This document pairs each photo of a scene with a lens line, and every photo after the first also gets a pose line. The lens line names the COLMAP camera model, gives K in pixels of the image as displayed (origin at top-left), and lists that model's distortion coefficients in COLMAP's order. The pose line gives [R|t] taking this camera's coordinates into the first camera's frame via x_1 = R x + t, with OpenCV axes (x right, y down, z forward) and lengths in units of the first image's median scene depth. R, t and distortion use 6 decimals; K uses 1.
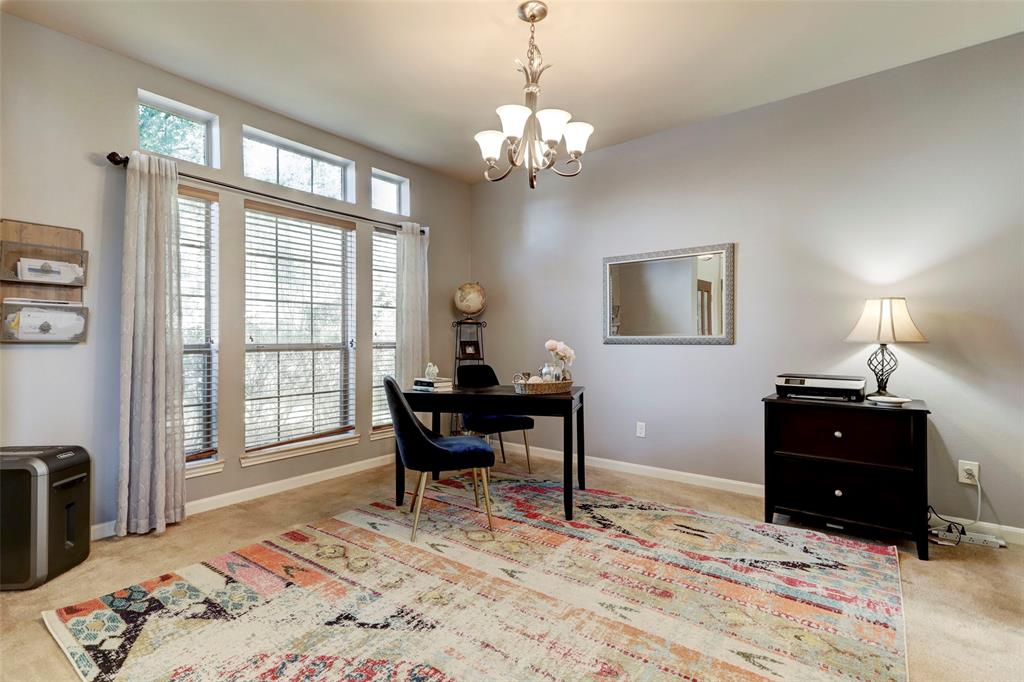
lens RADIAL K [[490.1, 0, 510.6], [0, 490.1, 339.9], [0, 0, 1]] dist [0.017505, 0.000269]
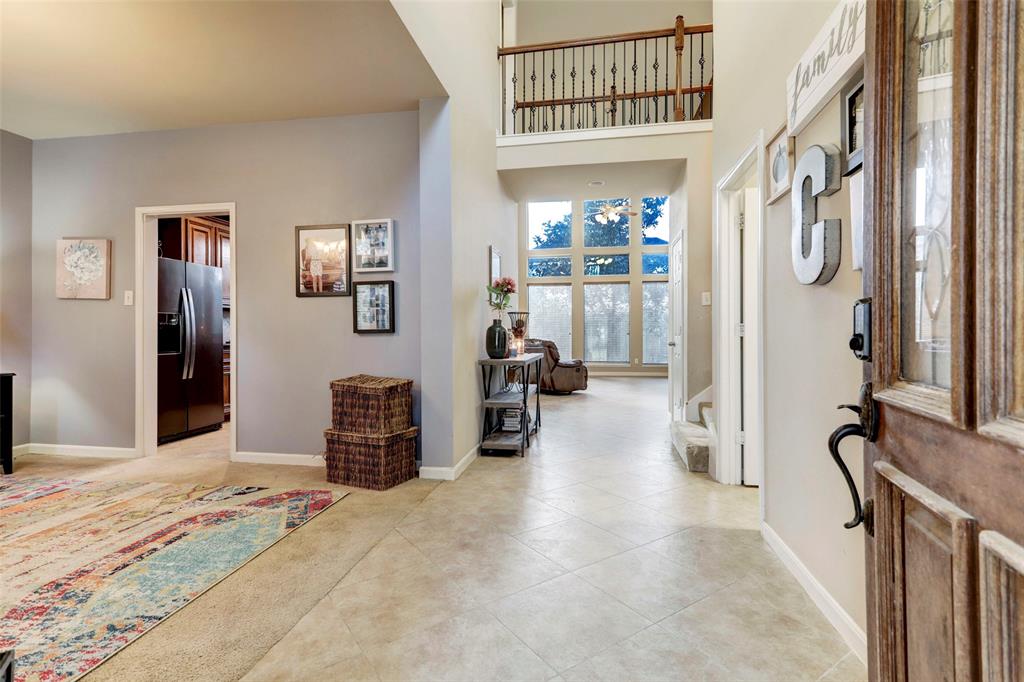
lens RADIAL K [[490.1, 0, 511.4], [0, 490.1, 332.0], [0, 0, 1]] dist [0.017505, 0.000269]
pose [[-0.456560, -0.007362, 0.889662, -1.700635], [-0.005448, 0.999970, 0.005479, -0.001678], [-0.889676, -0.002346, -0.456586, 0.480287]]
